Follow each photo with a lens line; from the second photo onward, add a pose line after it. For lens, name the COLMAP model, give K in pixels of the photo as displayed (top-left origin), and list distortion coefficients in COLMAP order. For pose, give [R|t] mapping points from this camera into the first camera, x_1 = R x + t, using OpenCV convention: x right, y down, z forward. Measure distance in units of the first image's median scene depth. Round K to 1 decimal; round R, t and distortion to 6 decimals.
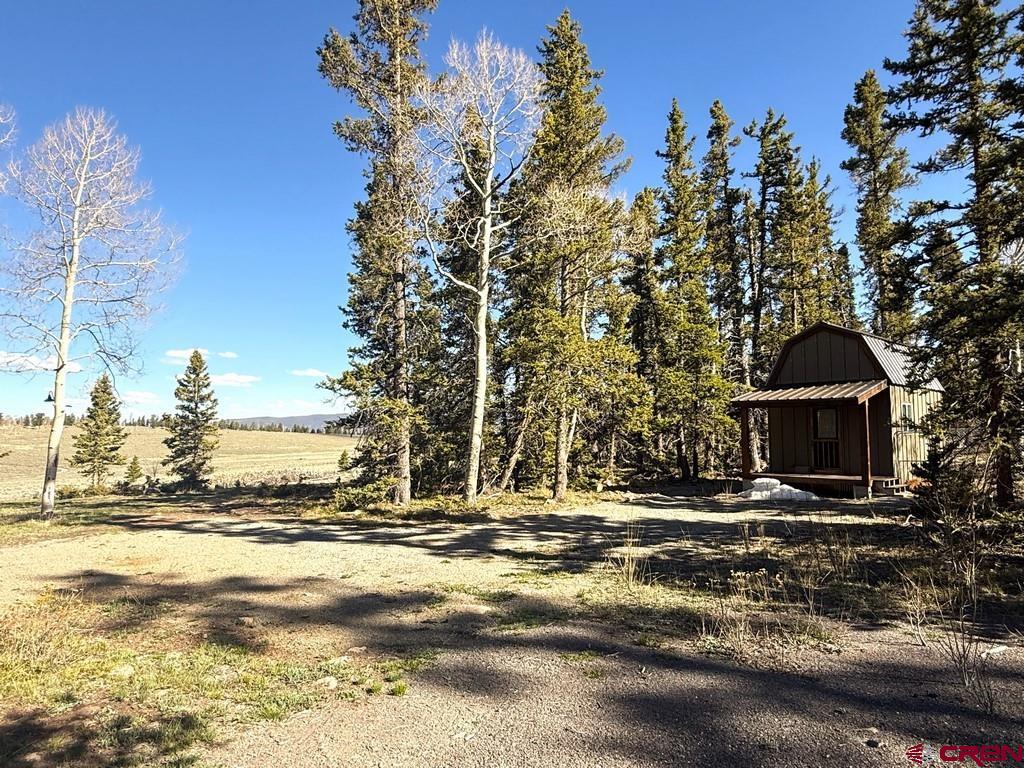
lens RADIAL K [[631.6, 0, 510.9], [0, 631.6, 390.6], [0, 0, 1]] dist [-0.002859, 0.000572]
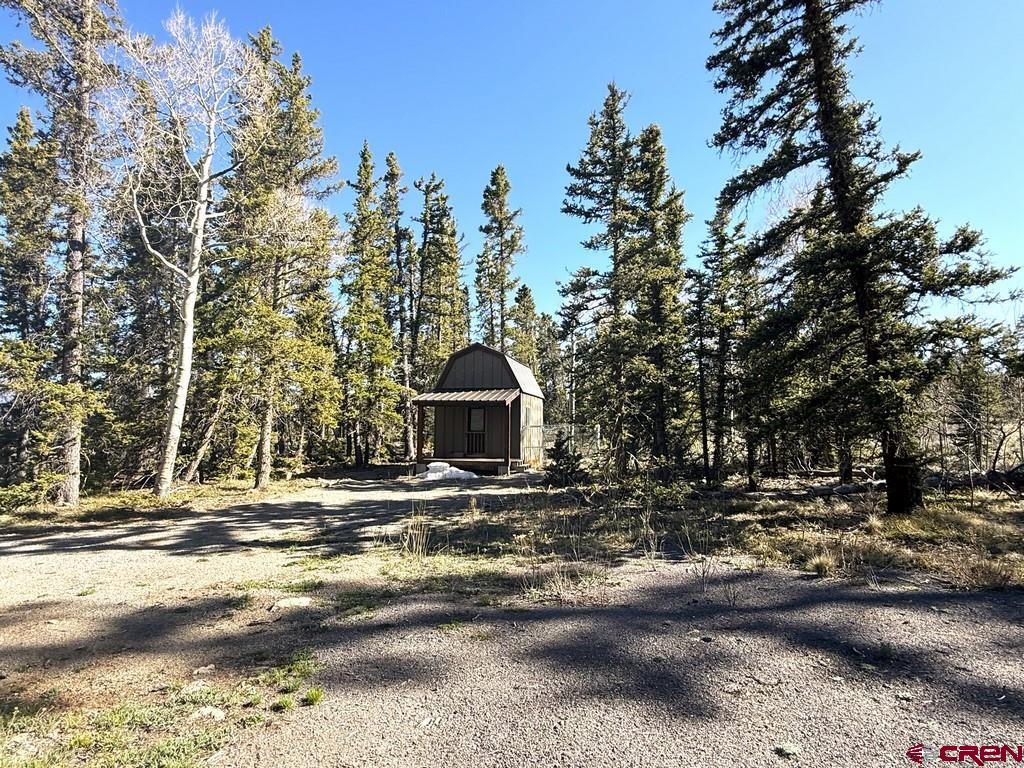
lens RADIAL K [[532.5, 0, 513.8], [0, 532.5, 385.0], [0, 0, 1]] dist [0.000116, -0.000153]
pose [[0.821554, 0.052782, 0.567682, -0.381306], [-0.046993, 0.998586, -0.024839, 0.018546], [-0.568191, -0.006270, 0.822873, 0.188179]]
